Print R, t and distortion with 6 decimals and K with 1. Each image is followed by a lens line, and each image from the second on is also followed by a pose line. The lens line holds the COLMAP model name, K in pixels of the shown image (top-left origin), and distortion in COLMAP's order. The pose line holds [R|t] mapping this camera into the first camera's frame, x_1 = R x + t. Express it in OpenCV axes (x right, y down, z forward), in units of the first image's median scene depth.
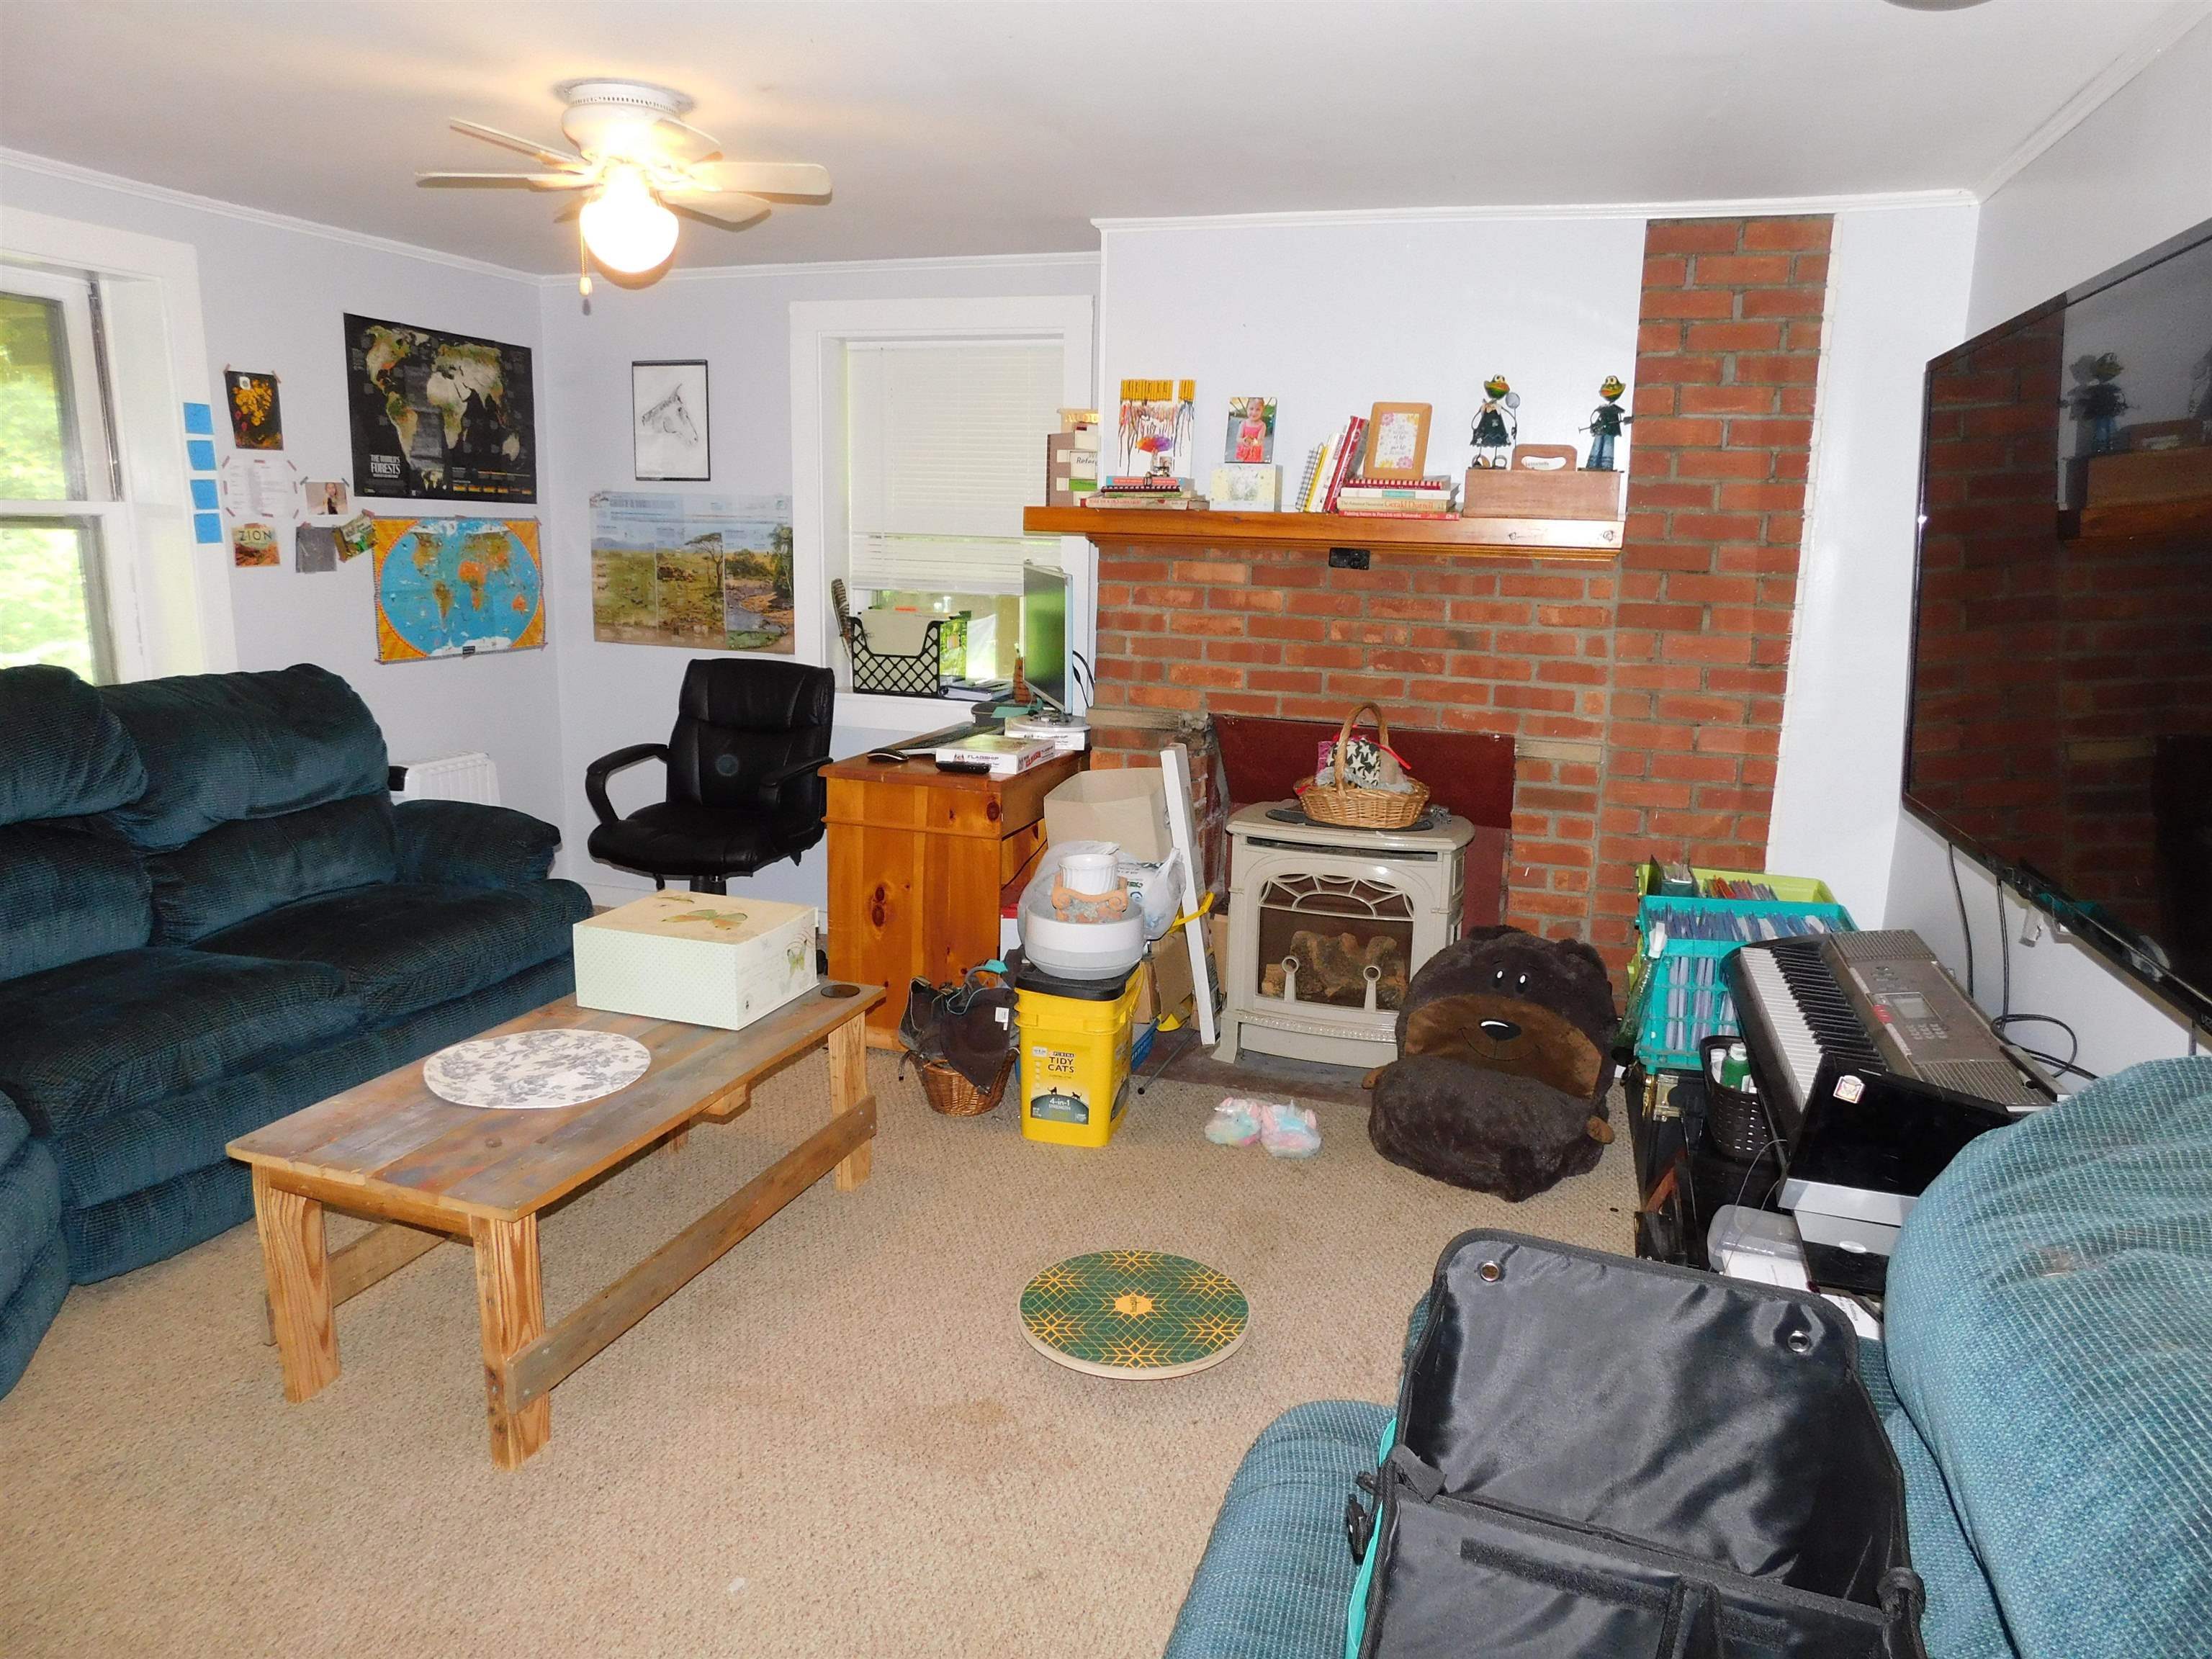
lens RADIAL K [[1496.5, 0, 1106.0], [0, 1496.5, 829.5], [0, 0, 1]] dist [-0.072236, 0.057443]
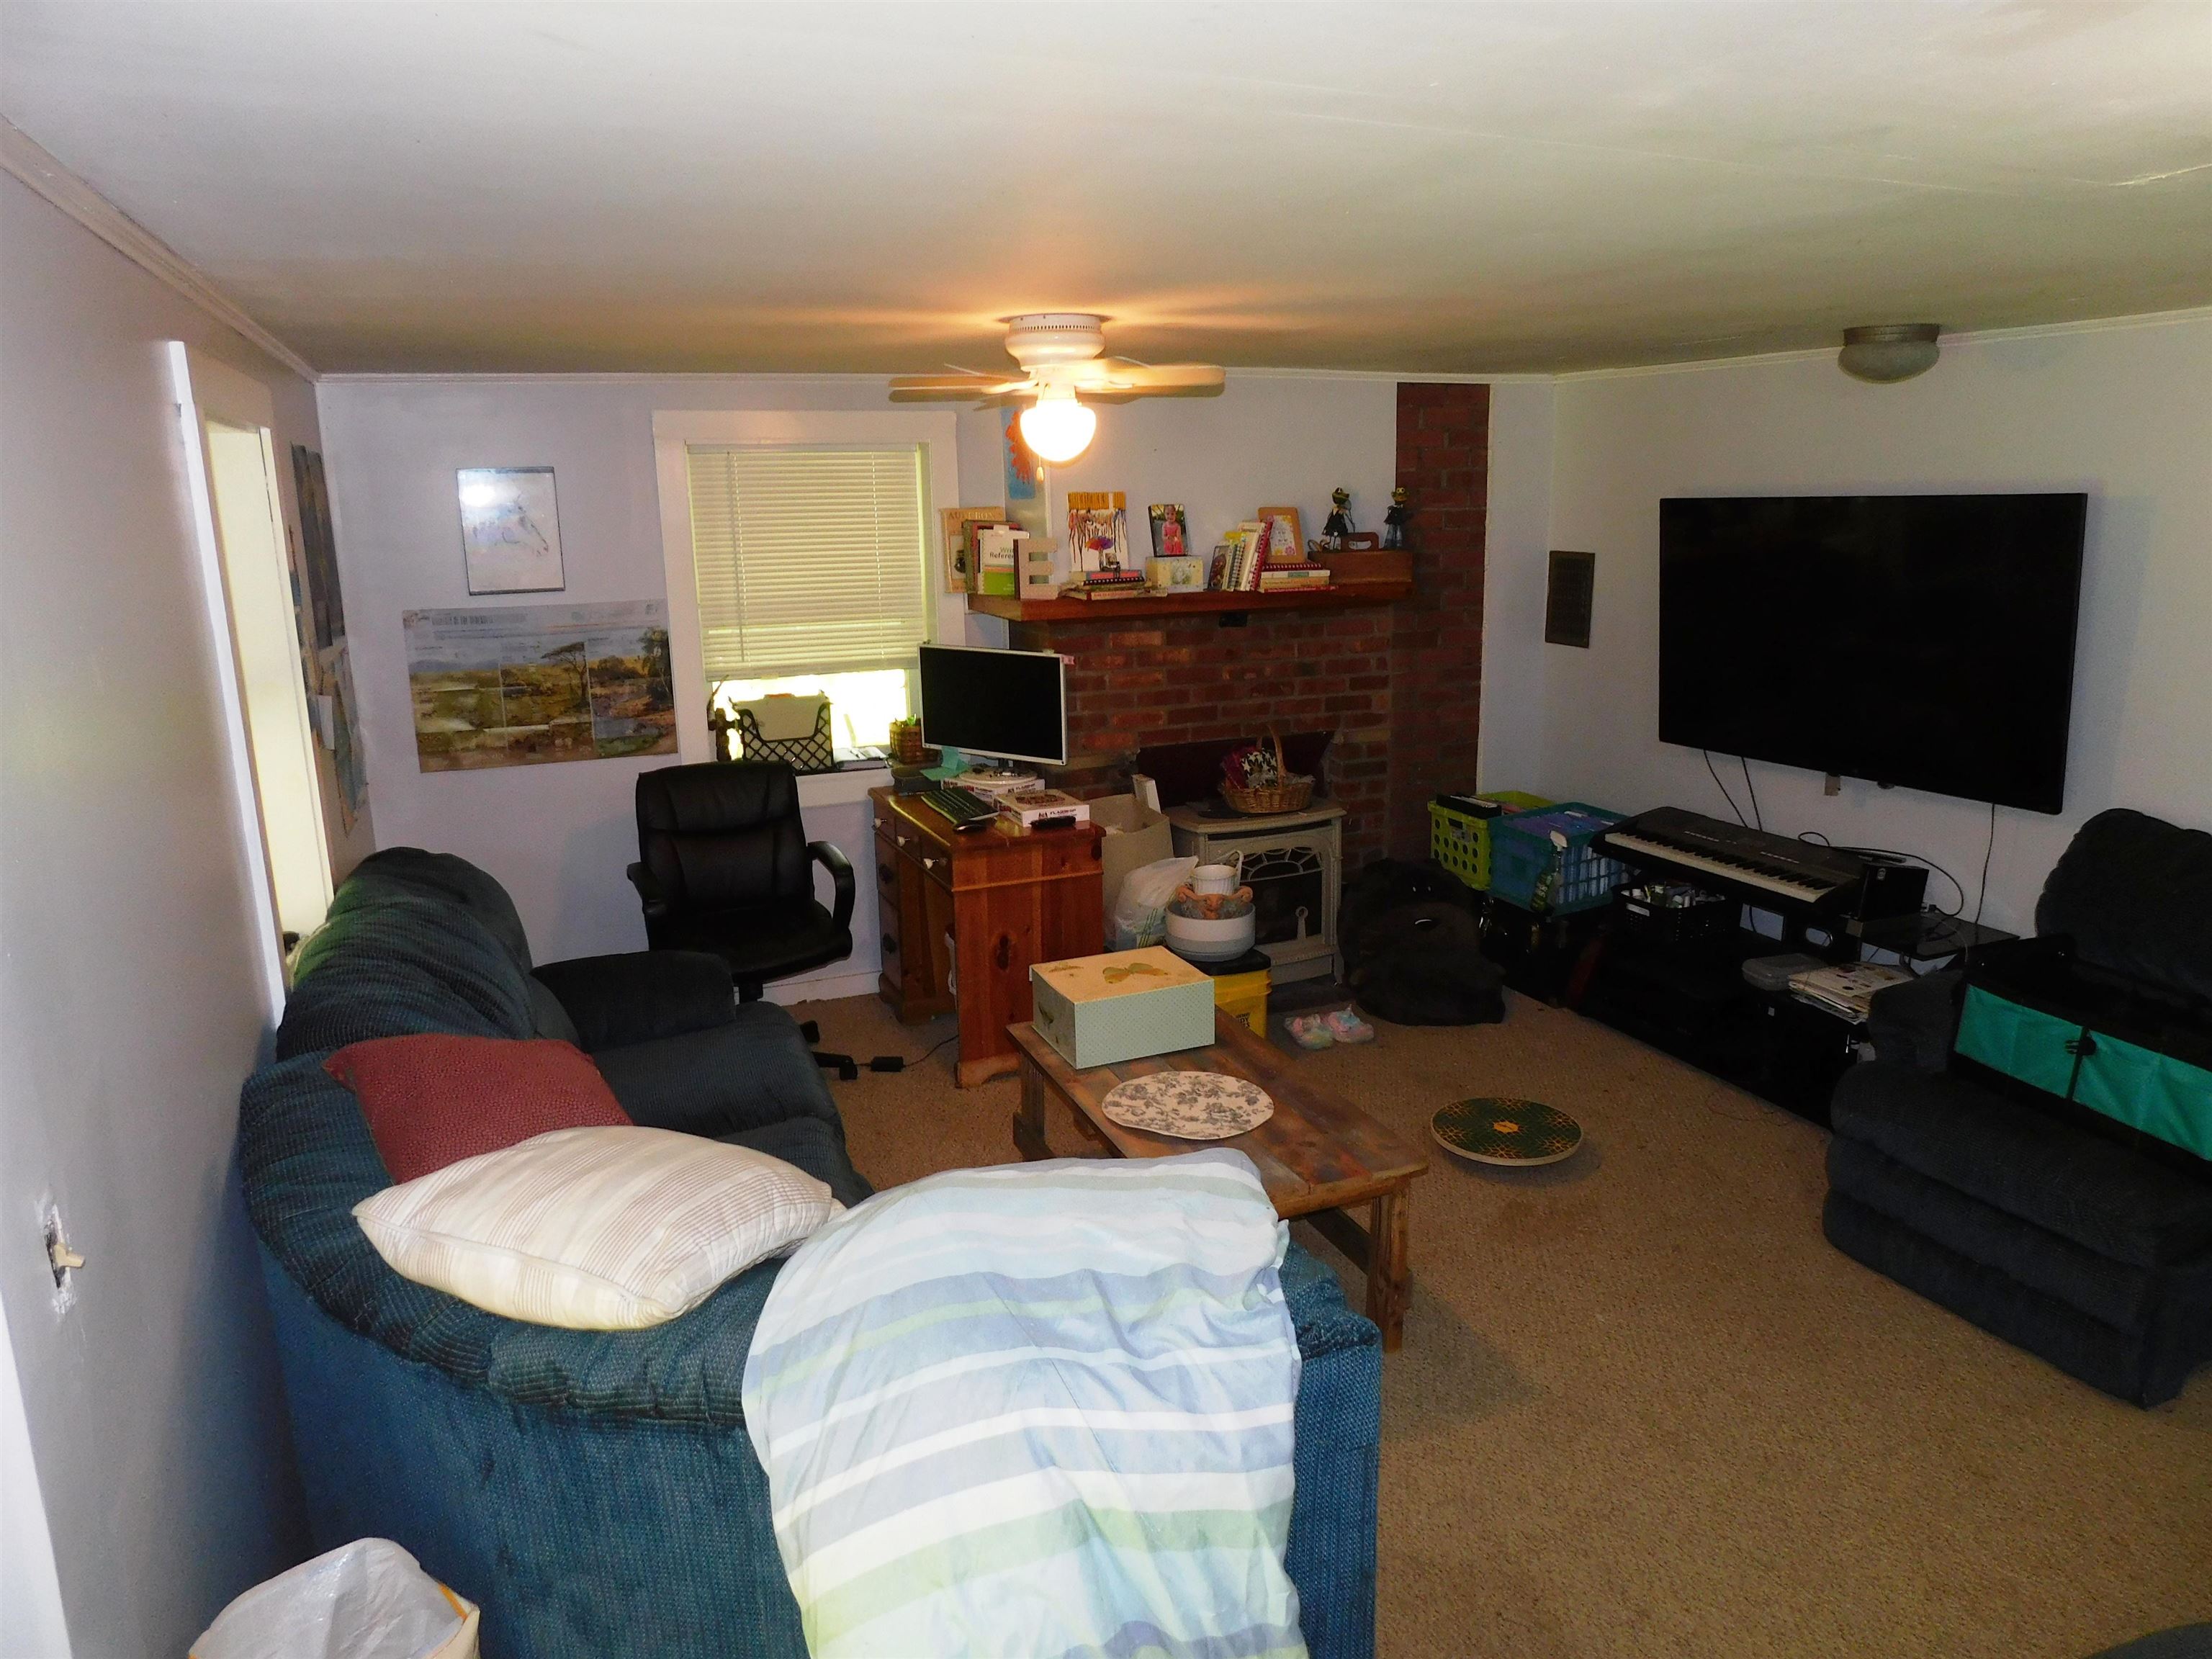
lens RADIAL K [[1496.5, 0, 1106.0], [0, 1496.5, 829.5], [0, 0, 1]] dist [-0.072236, 0.057443]
pose [[0.739159, -0.188331, 0.646665, -0.821119], [0.172641, 0.981013, 0.088369, -0.131192], [-0.651029, 0.046322, 0.757638, 0.049737]]
